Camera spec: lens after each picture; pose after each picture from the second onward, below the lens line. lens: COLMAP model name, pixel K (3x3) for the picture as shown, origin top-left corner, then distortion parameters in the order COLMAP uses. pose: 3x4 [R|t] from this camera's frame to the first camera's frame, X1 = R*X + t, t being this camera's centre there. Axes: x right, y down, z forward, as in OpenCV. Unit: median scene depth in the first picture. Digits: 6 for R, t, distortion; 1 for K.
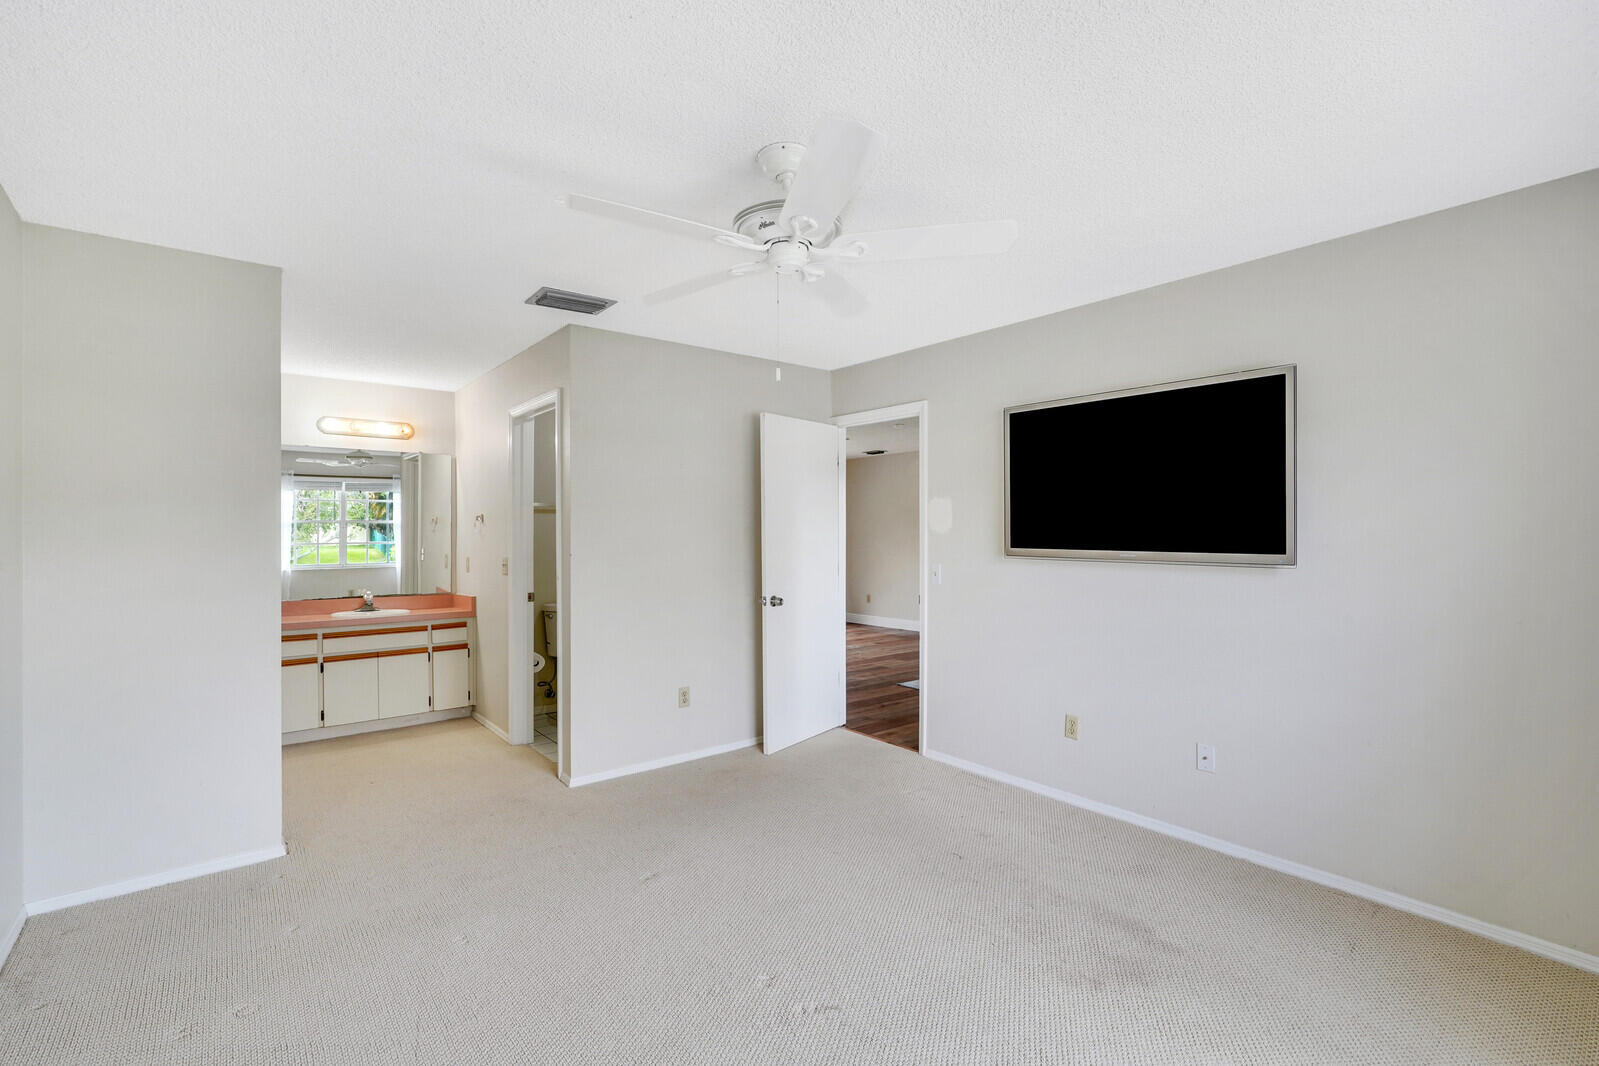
lens RADIAL K [[728.6, 0, 793.8], [0, 728.6, 531.4], [0, 0, 1]] dist [-0.002275, -0.000270]
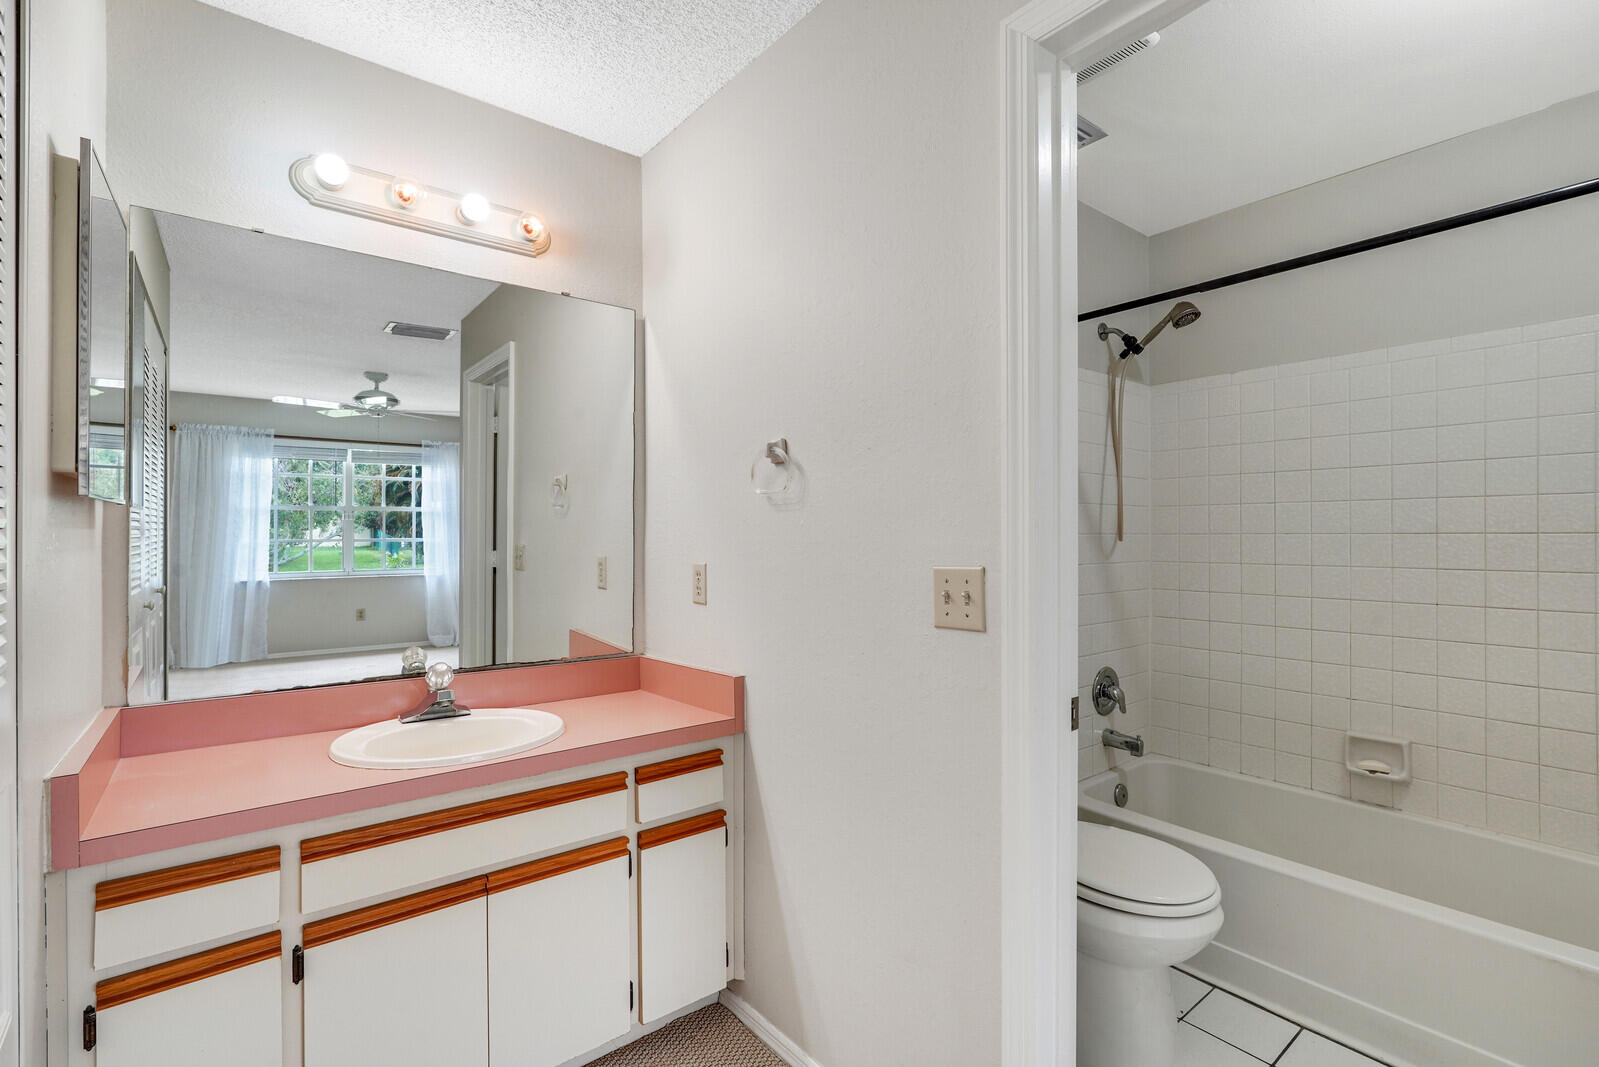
lens RADIAL K [[711.0, 0, 799.5], [0, 711.0, 533.5], [0, 0, 1]] dist [-0.002916, -0.000018]
pose [[0.999834, 0.001554, 0.018145, -0.416432], [-0.001490, 0.999993, -0.003510, 0.021245], [-0.018151, 0.003482, 0.999829, 0.653755]]
